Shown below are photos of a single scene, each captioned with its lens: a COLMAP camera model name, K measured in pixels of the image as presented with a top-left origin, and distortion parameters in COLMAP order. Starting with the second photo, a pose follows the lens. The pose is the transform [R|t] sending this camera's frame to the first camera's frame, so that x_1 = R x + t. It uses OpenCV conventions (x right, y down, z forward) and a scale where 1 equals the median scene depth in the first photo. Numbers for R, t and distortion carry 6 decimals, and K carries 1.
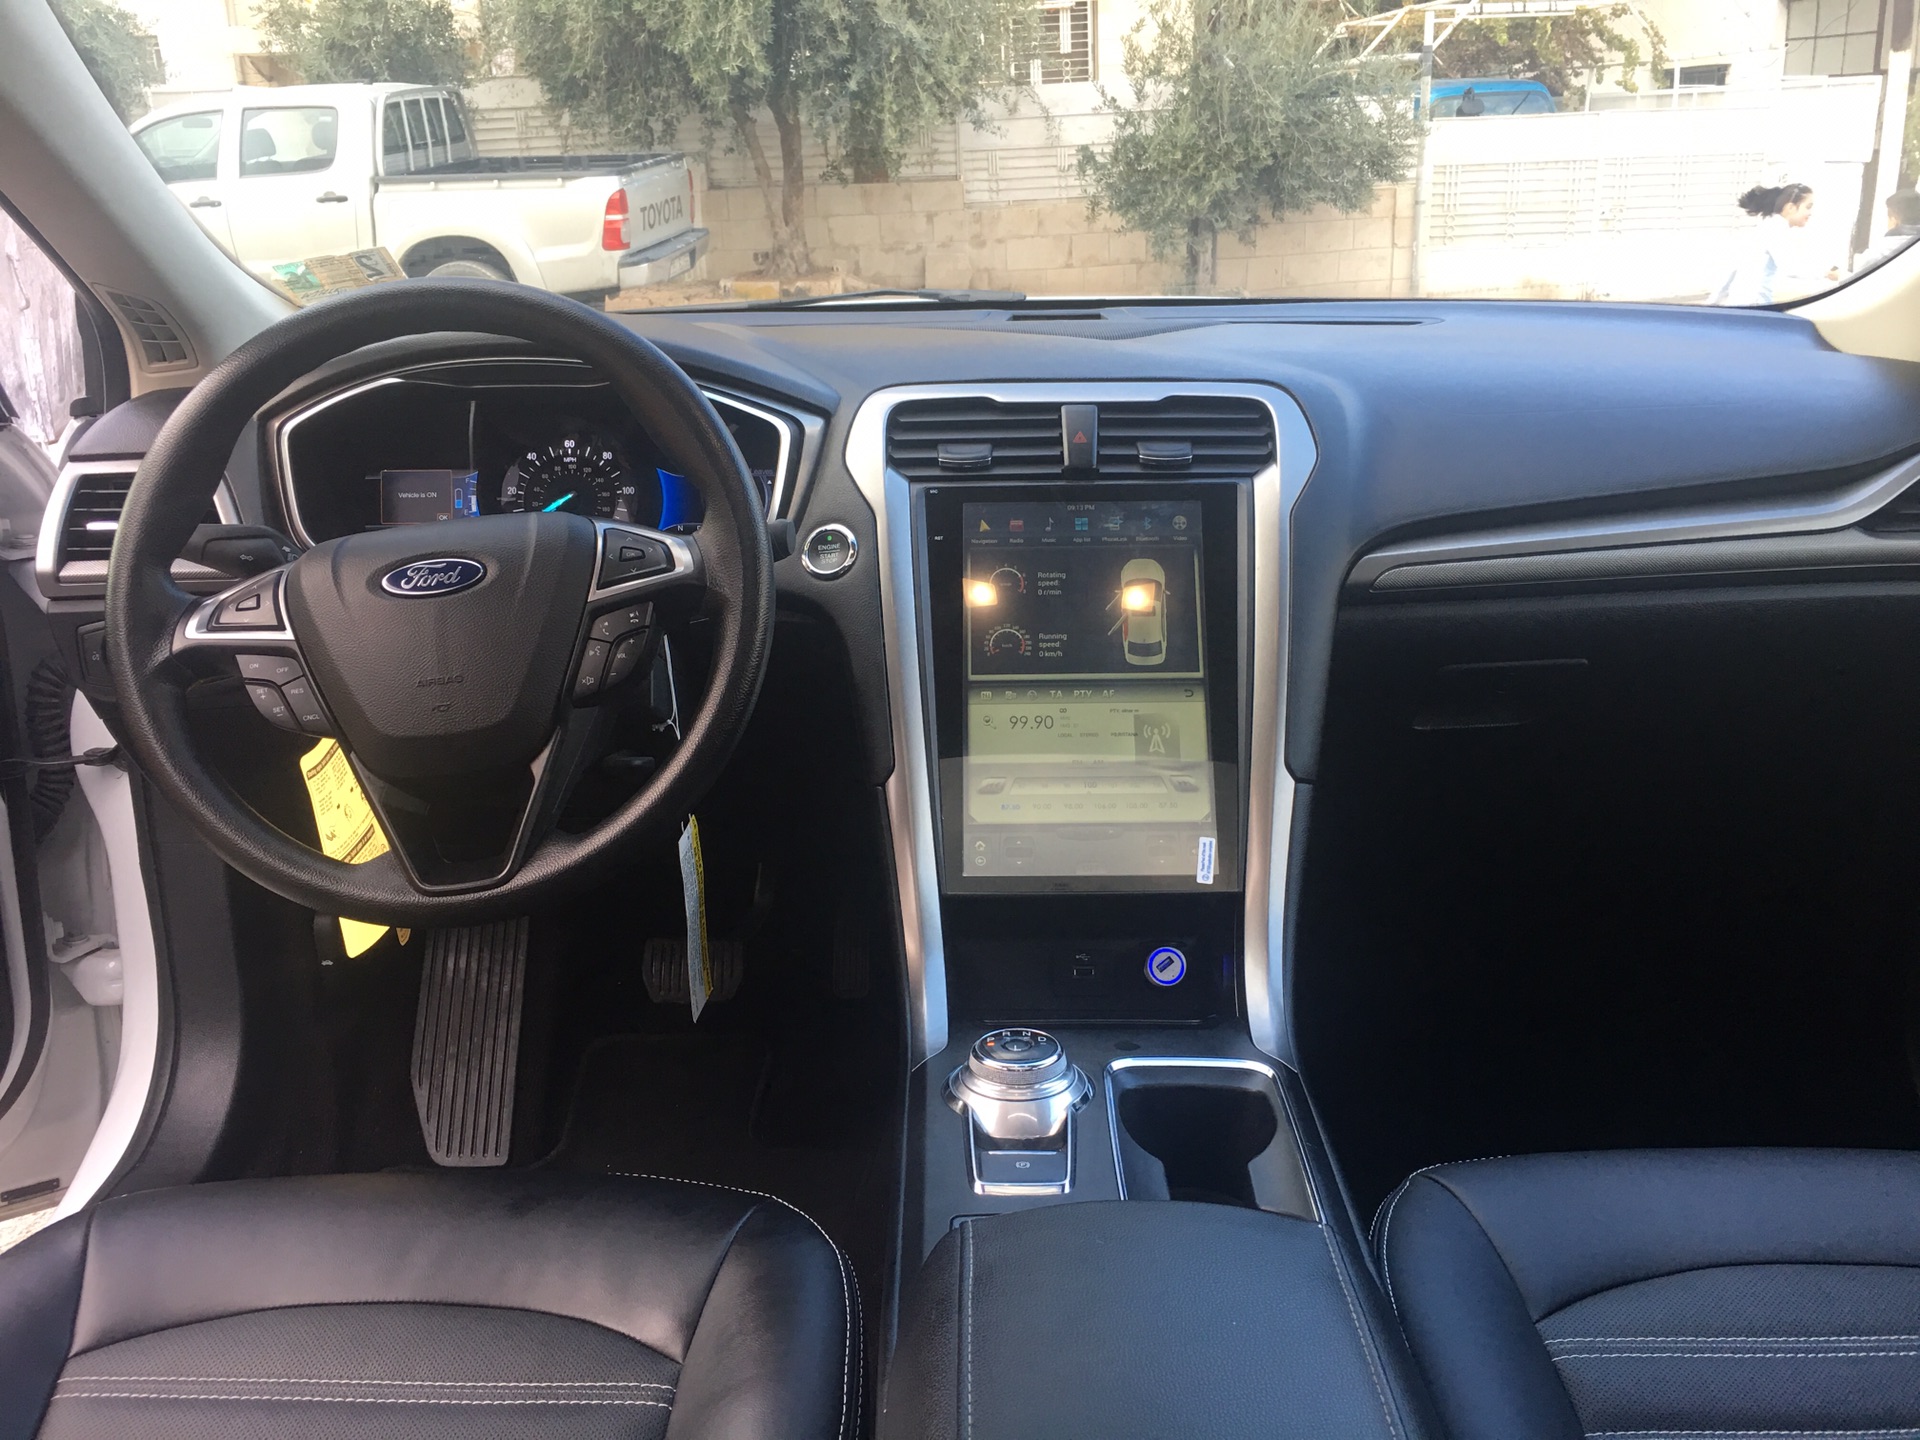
lens RADIAL K [[1627.4, 0, 957.3], [0, 1627.4, 720.6], [0, 0, 1]] dist [0.075677, -0.099132]
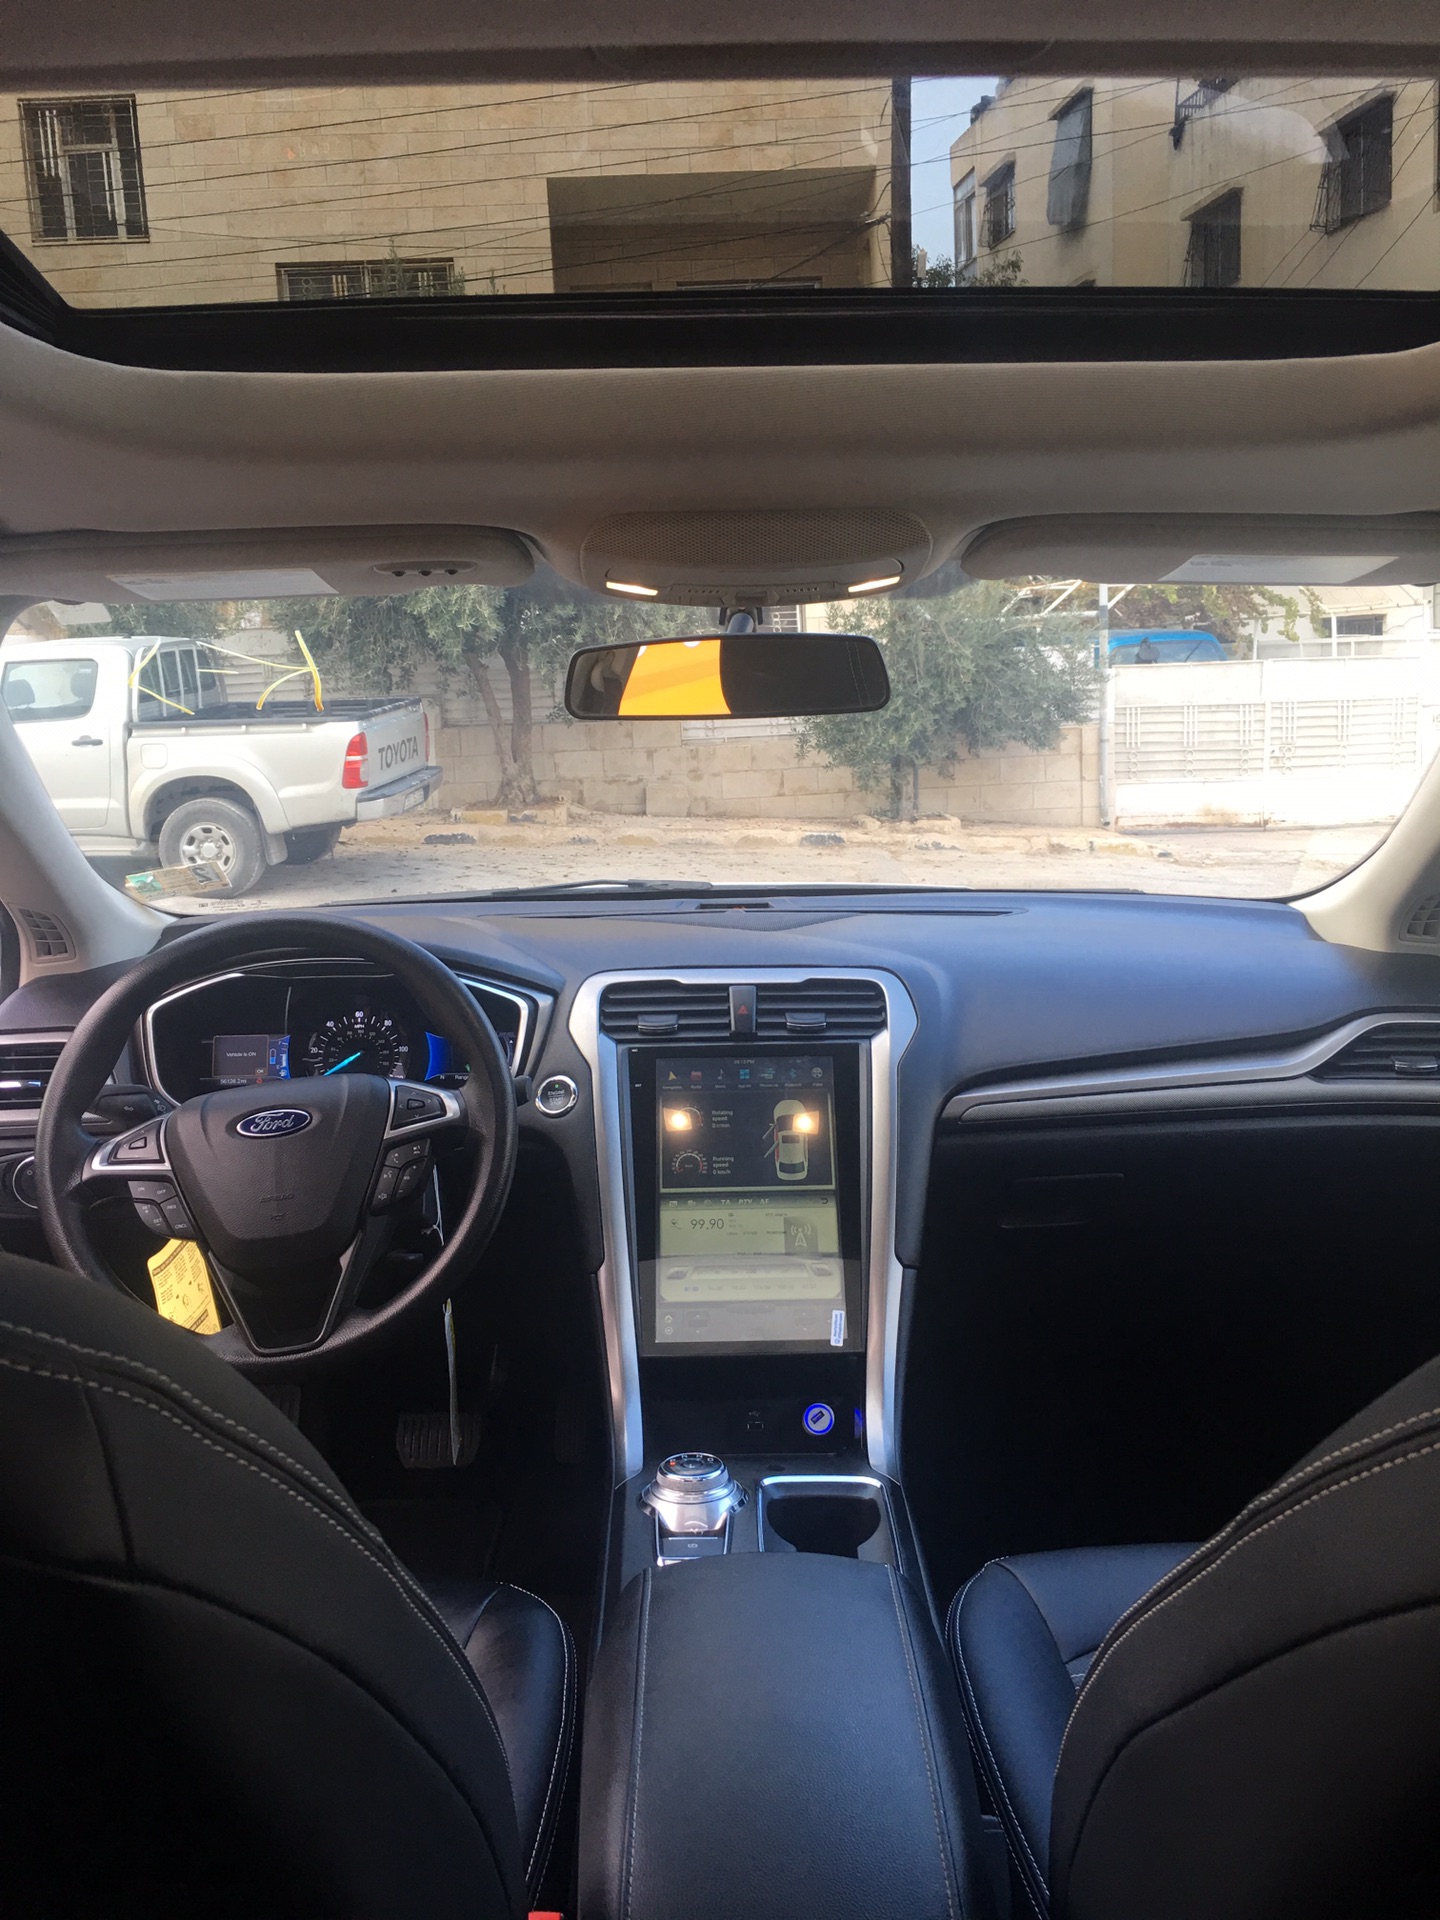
lens RADIAL K [[1627.4, 0, 719.3], [0, 1627.4, 955.4], [0, 0, 1]] dist [0.075677, -0.099132]
pose [[0.999683, -0.005533, 0.024571, 0.022768], [0.009556, 0.985949, -0.166770, 0.006584], [-0.023303, 0.166952, 0.985690, -0.336054]]
